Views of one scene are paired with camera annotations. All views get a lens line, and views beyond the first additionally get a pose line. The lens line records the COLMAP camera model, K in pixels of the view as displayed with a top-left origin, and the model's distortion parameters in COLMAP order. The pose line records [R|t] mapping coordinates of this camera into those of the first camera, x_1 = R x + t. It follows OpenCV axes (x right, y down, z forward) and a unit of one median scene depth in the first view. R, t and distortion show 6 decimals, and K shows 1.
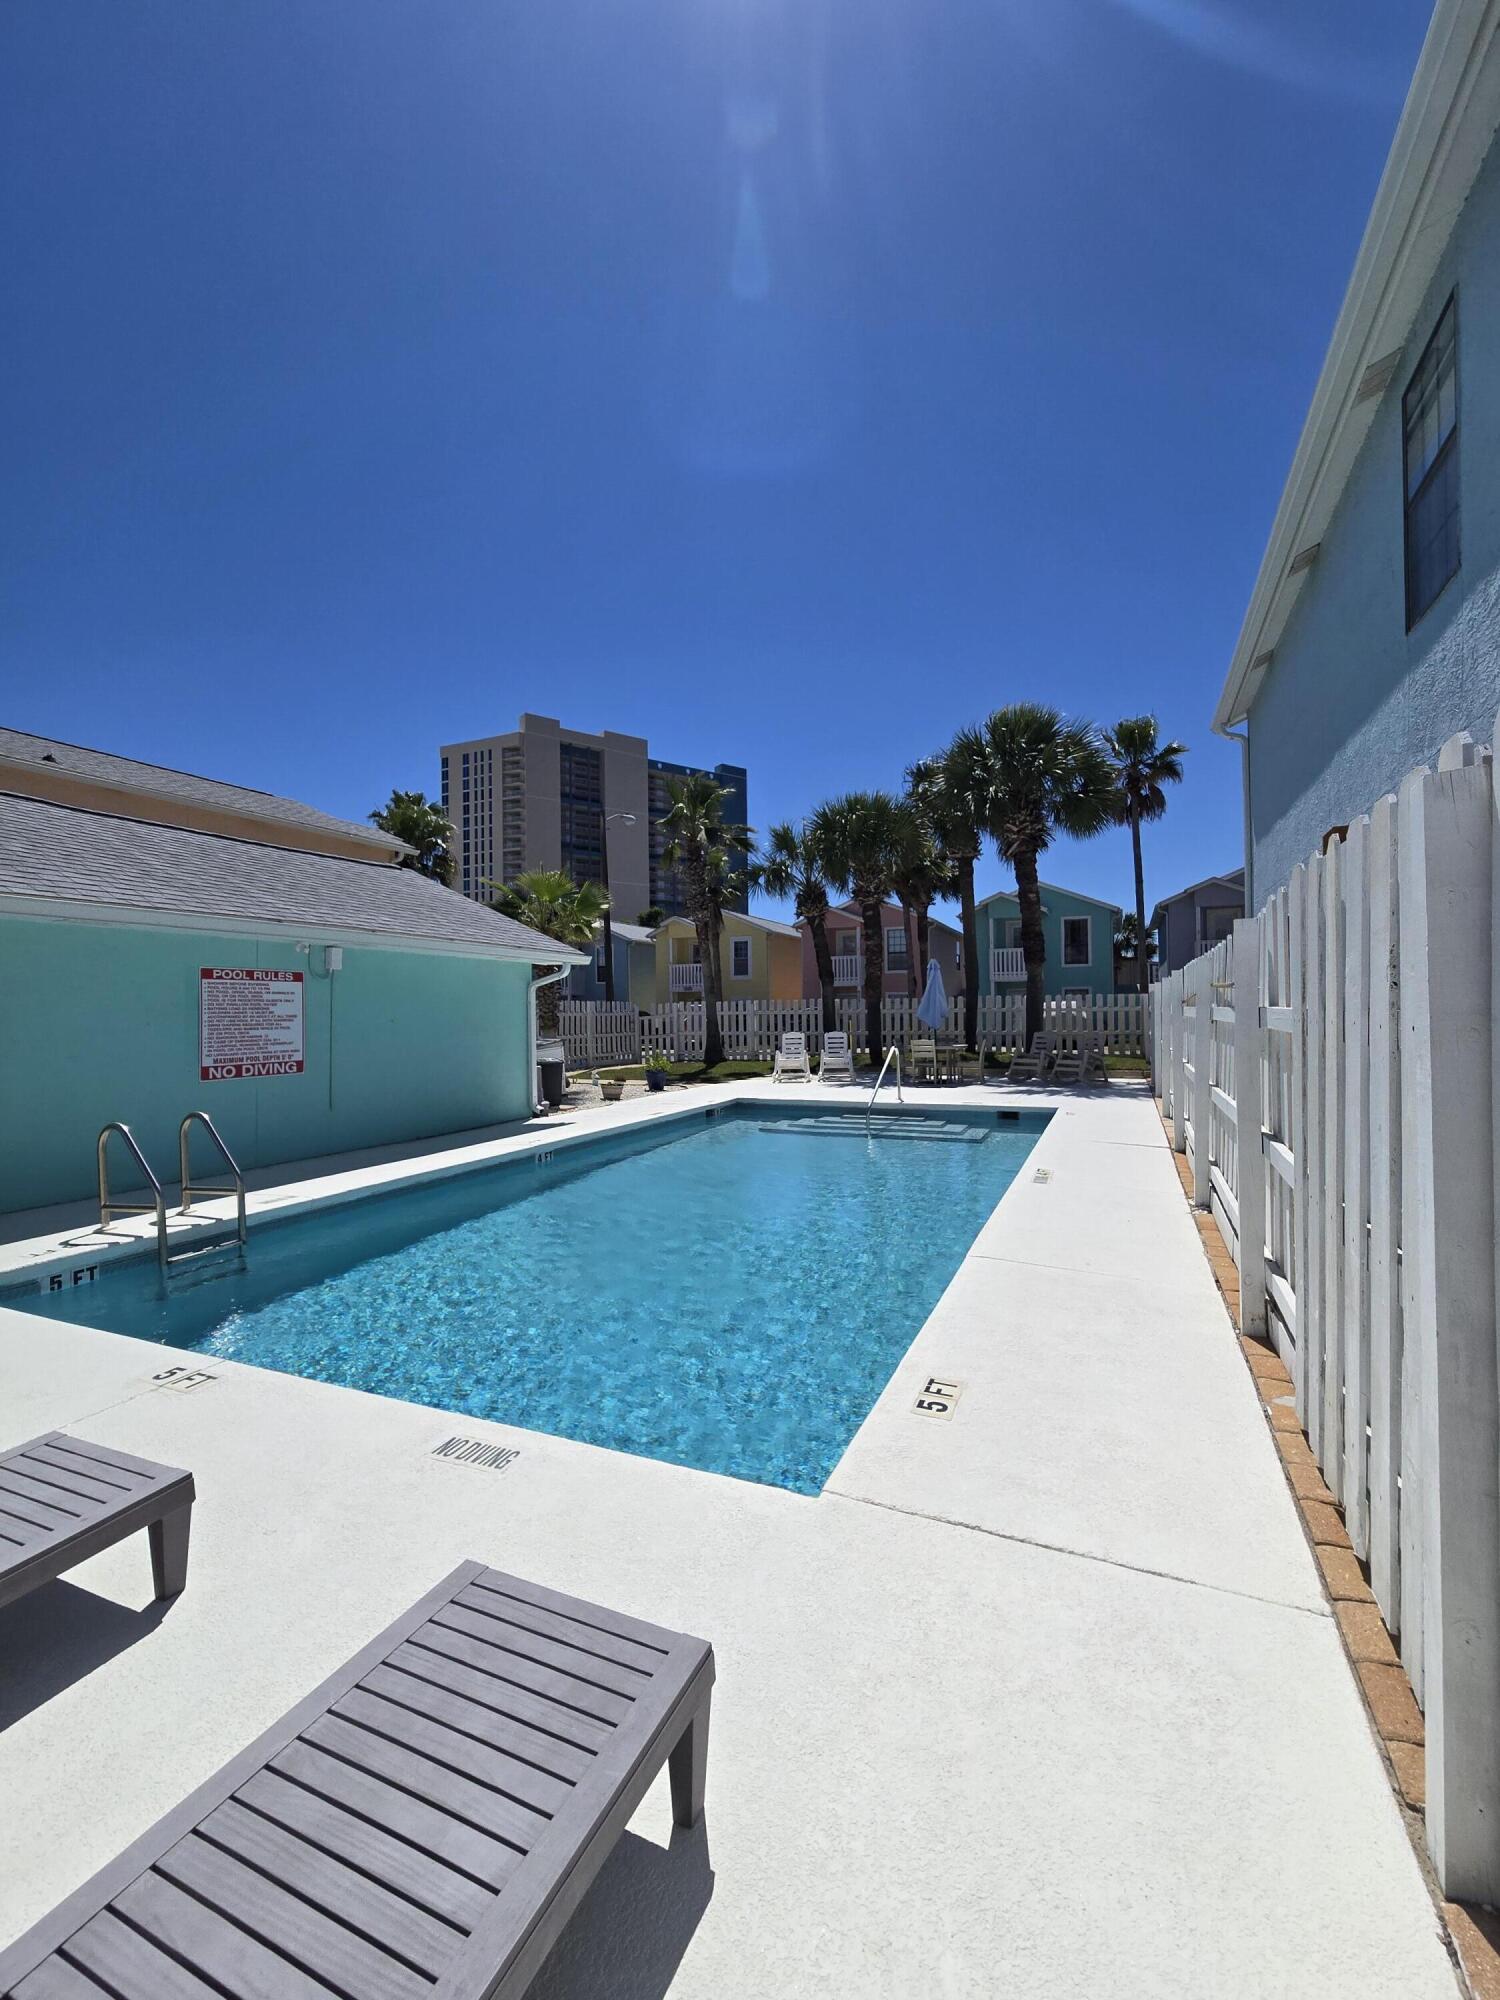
lens RADIAL K [[819.2, 0, 761.7], [0, 819.2, 1002.5], [0, 0, 1]] dist [-0.006558, 0.000910]
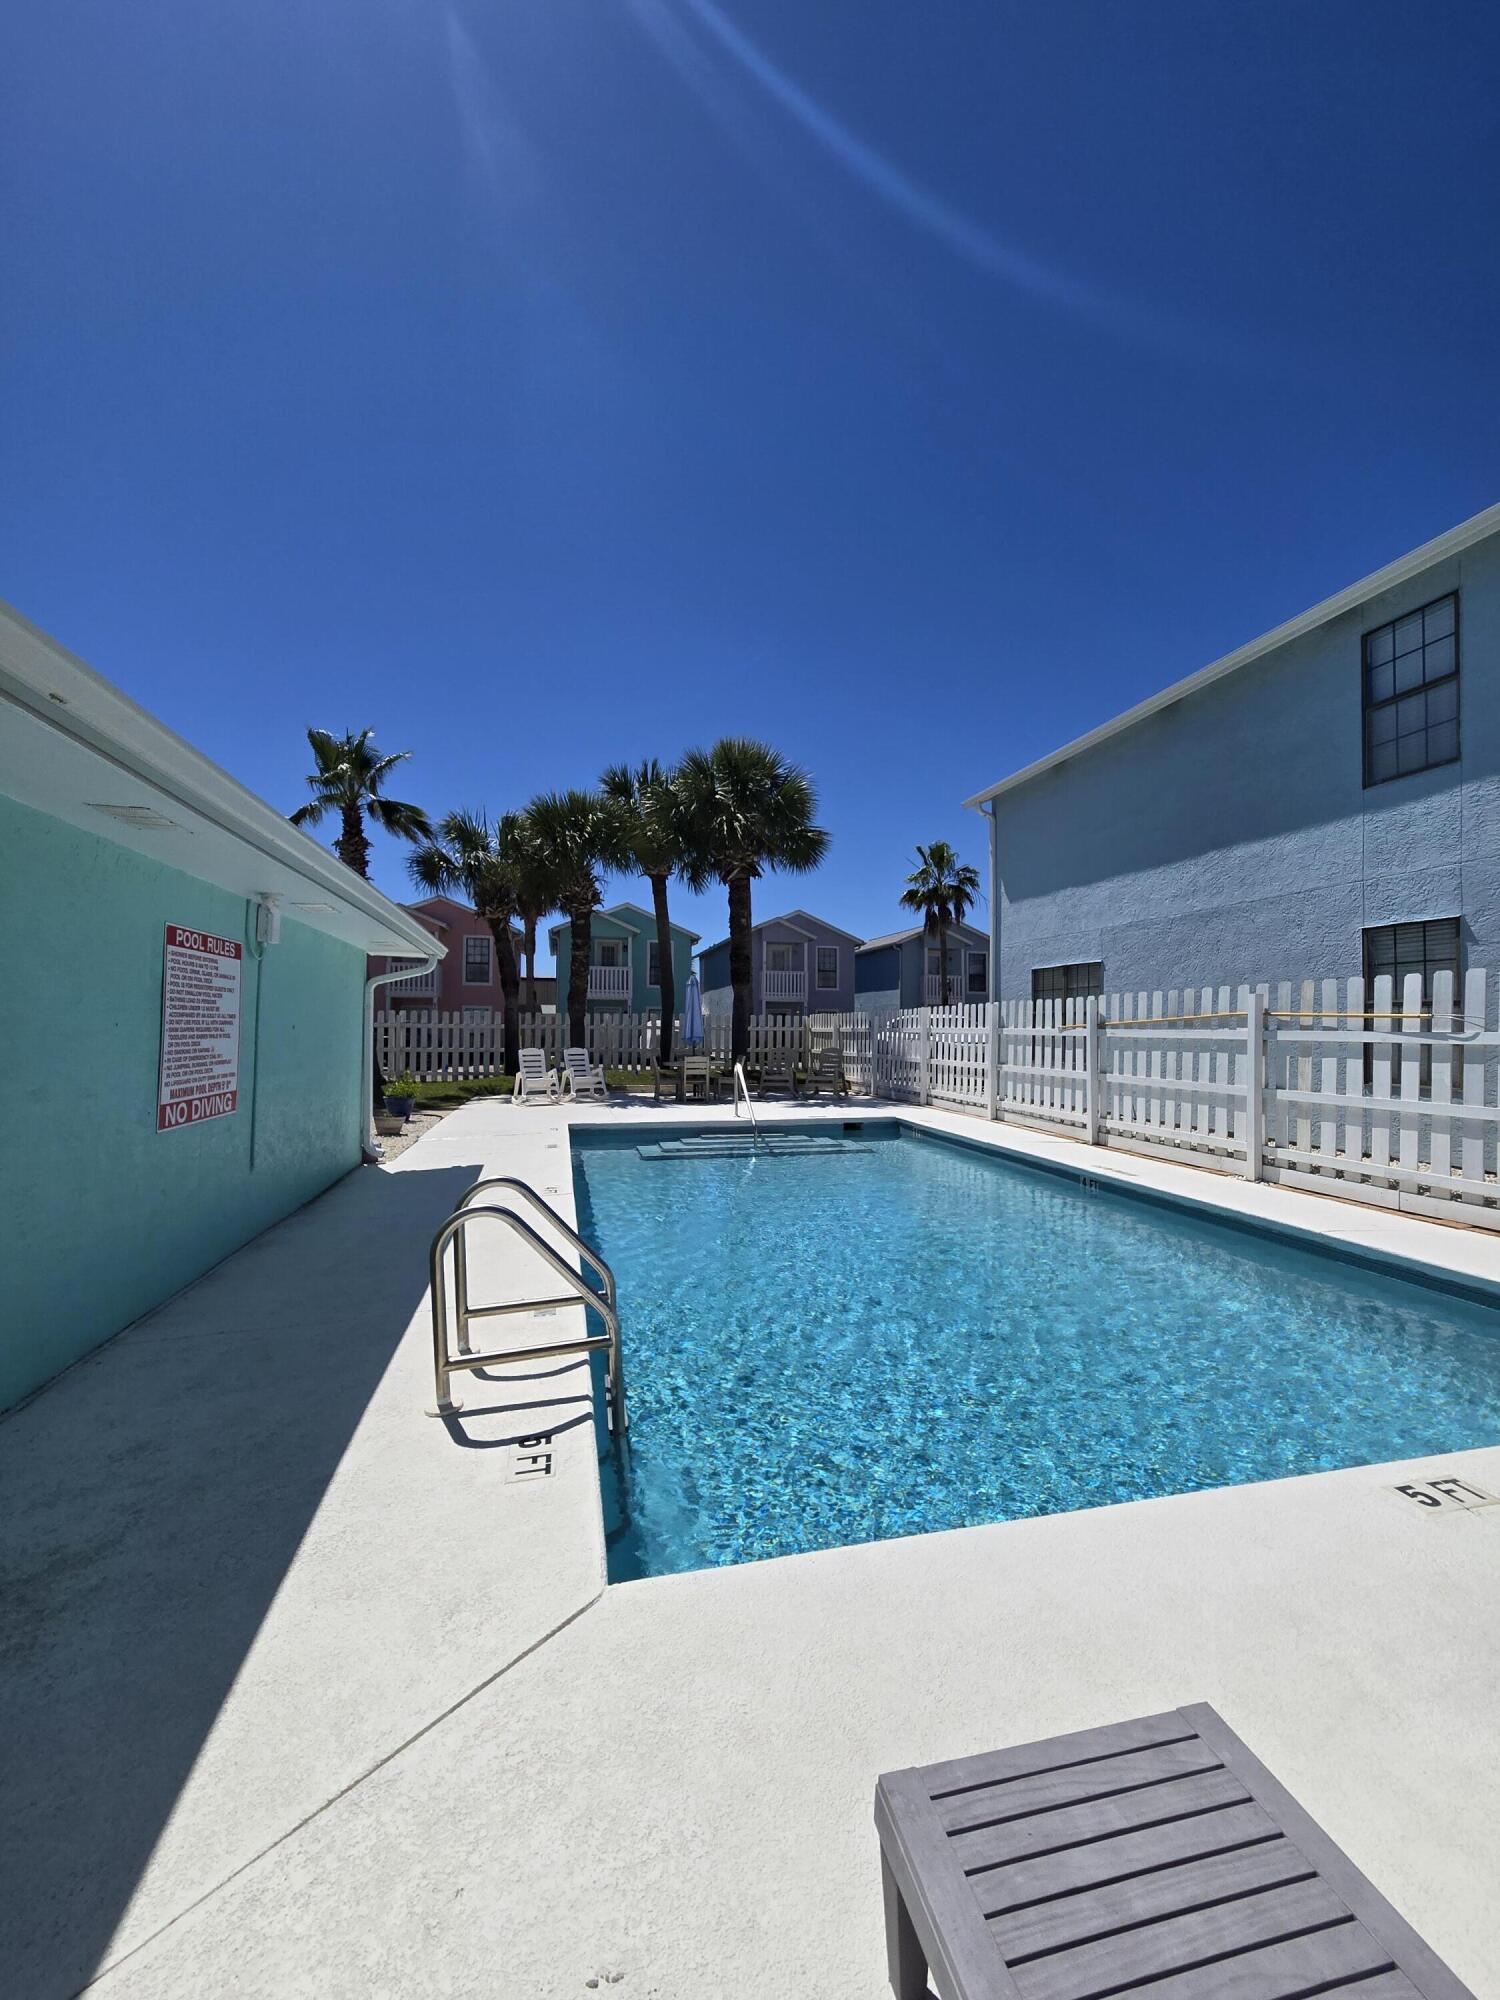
lens RADIAL K [[819.2, 0, 728.0], [0, 819.2, 1035.5], [0, 0, 1]] dist [-0.006558, 0.000910]
pose [[0.809128, 0.013013, 0.587489, -0.334963], [-0.023840, 0.999659, 0.010692, 0.007862], [-0.587149, -0.022657, 0.809162, 0.164768]]
